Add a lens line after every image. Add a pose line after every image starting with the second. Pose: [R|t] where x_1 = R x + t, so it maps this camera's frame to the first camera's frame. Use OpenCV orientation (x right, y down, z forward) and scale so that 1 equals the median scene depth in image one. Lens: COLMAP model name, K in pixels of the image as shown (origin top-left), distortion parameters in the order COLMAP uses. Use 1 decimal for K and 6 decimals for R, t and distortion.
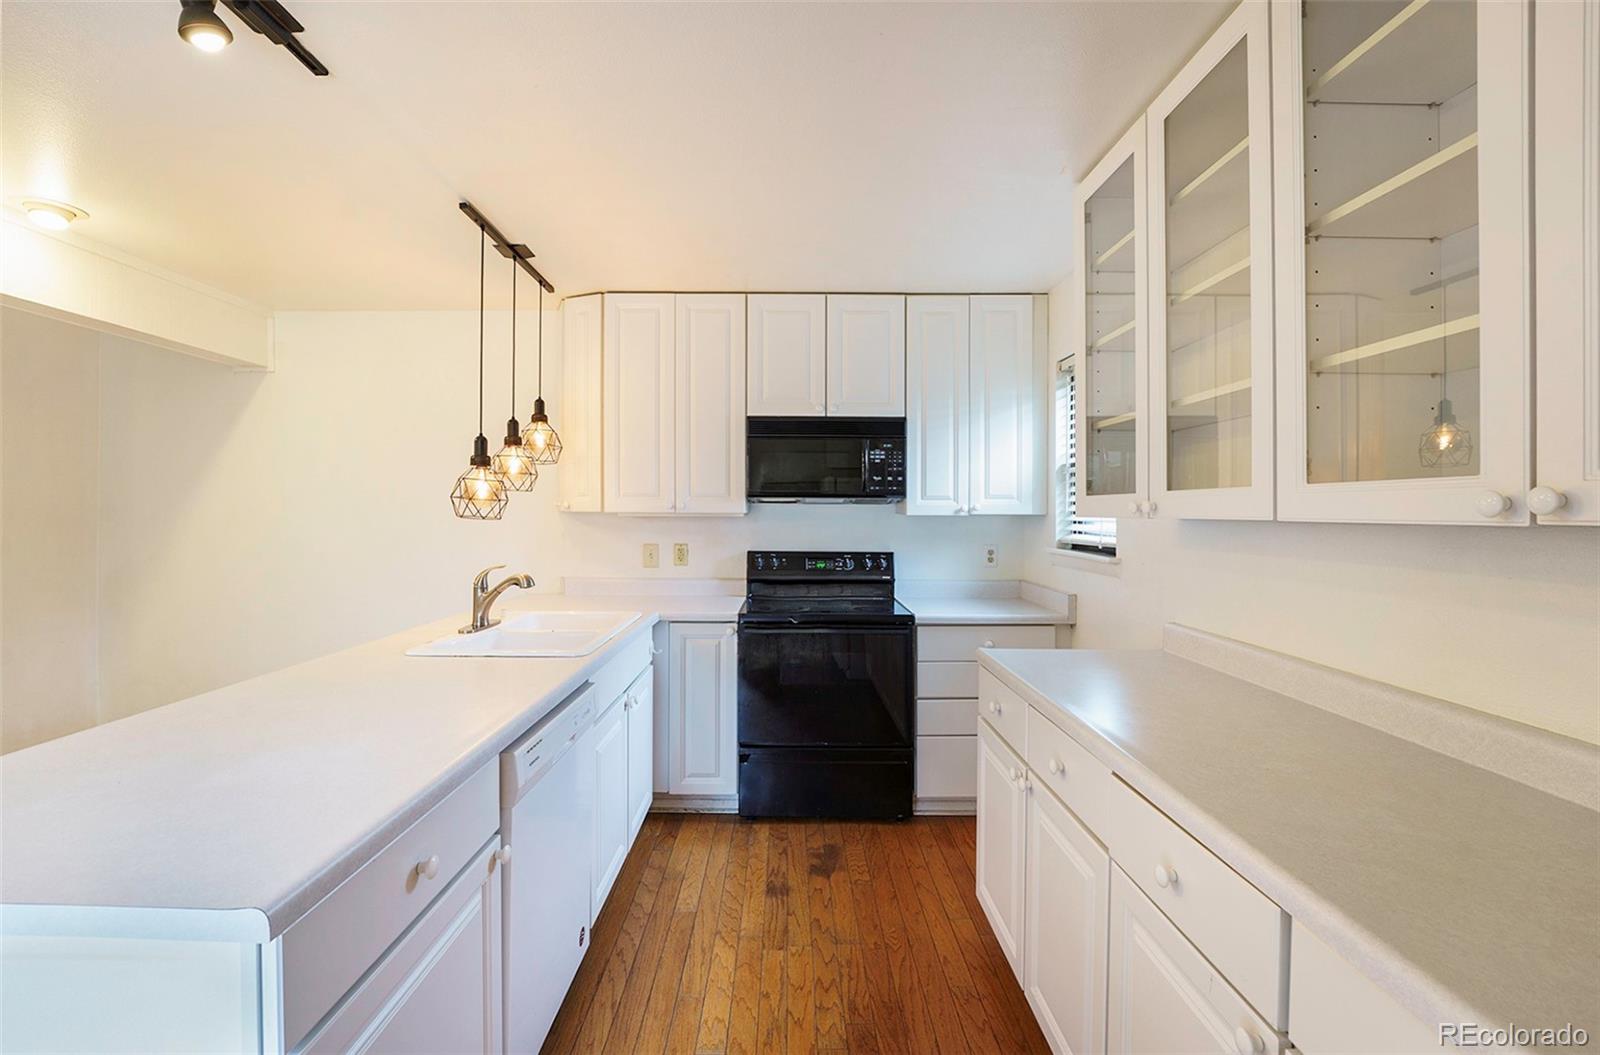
lens RADIAL K [[712.3, 0, 796.1], [0, 712.3, 508.0], [0, 0, 1]] dist [0.077843, 0.000008]
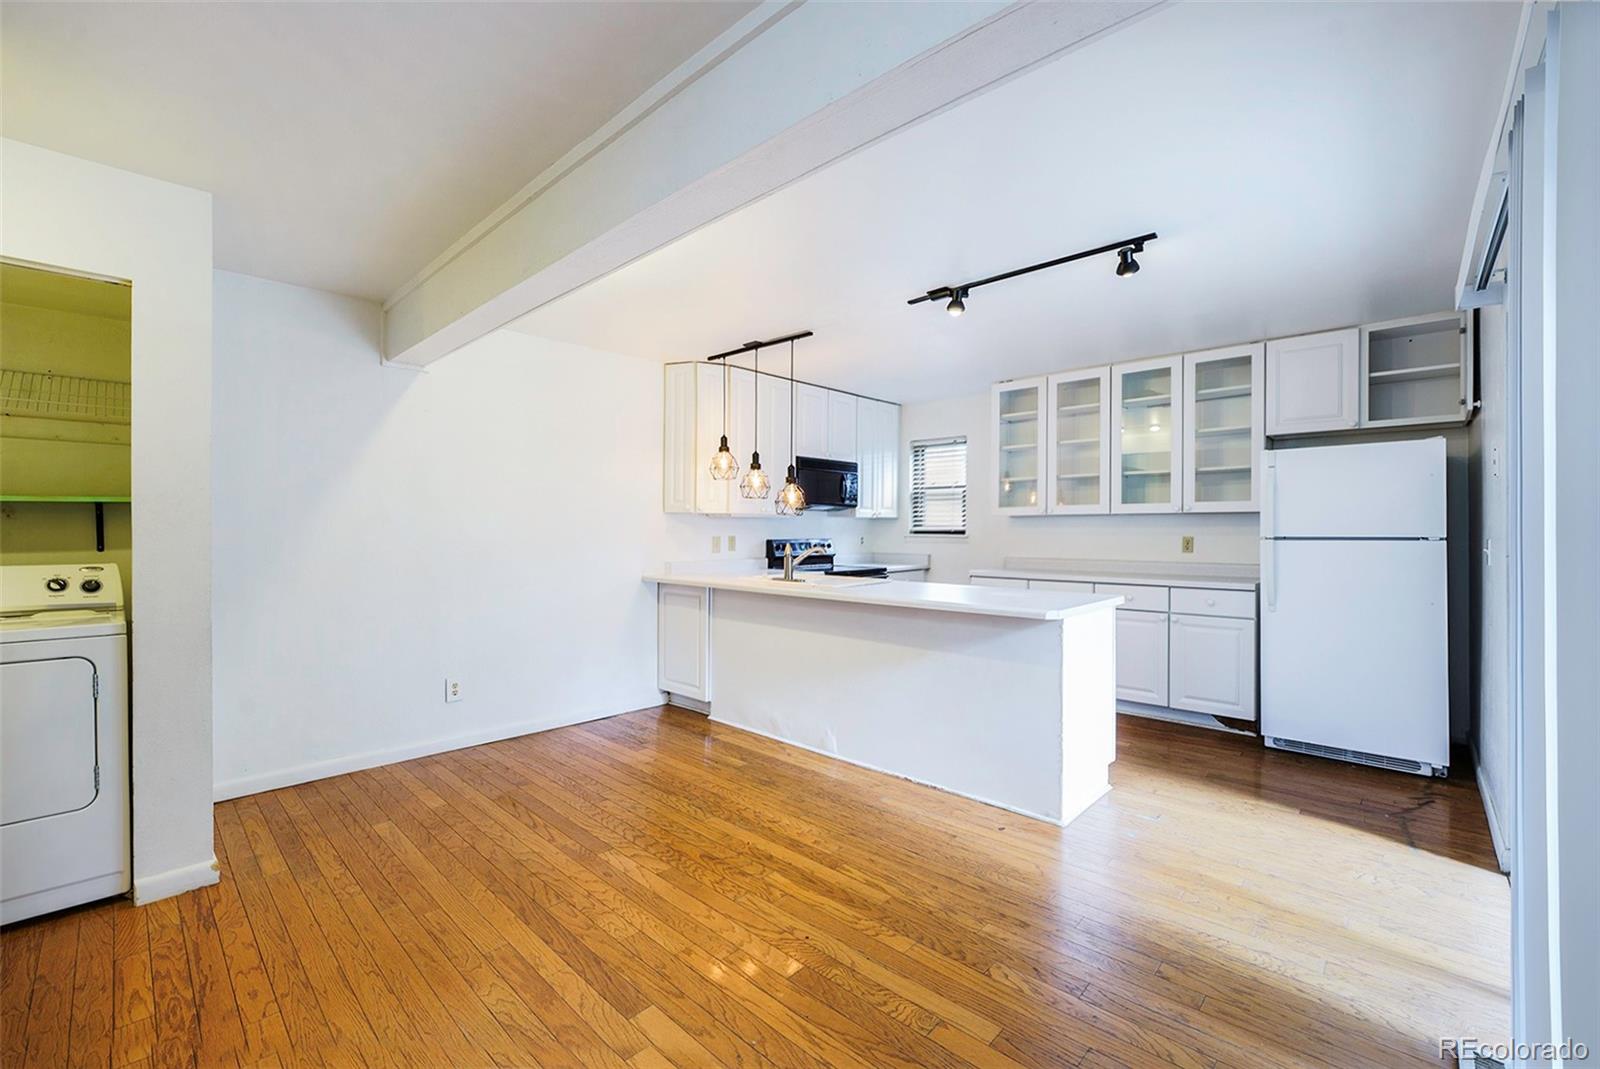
lens RADIAL K [[653.6, 0, 795.7], [0, 653.6, 524.9], [0, 0, 1]] dist [0.001641, -0.000049]
pose [[0.693146, -0.001979, 0.720794, -1.182270], [-0.000416, 0.999995, 0.003145, 0.026302], [-0.720797, -0.002480, 0.693142, -0.040347]]
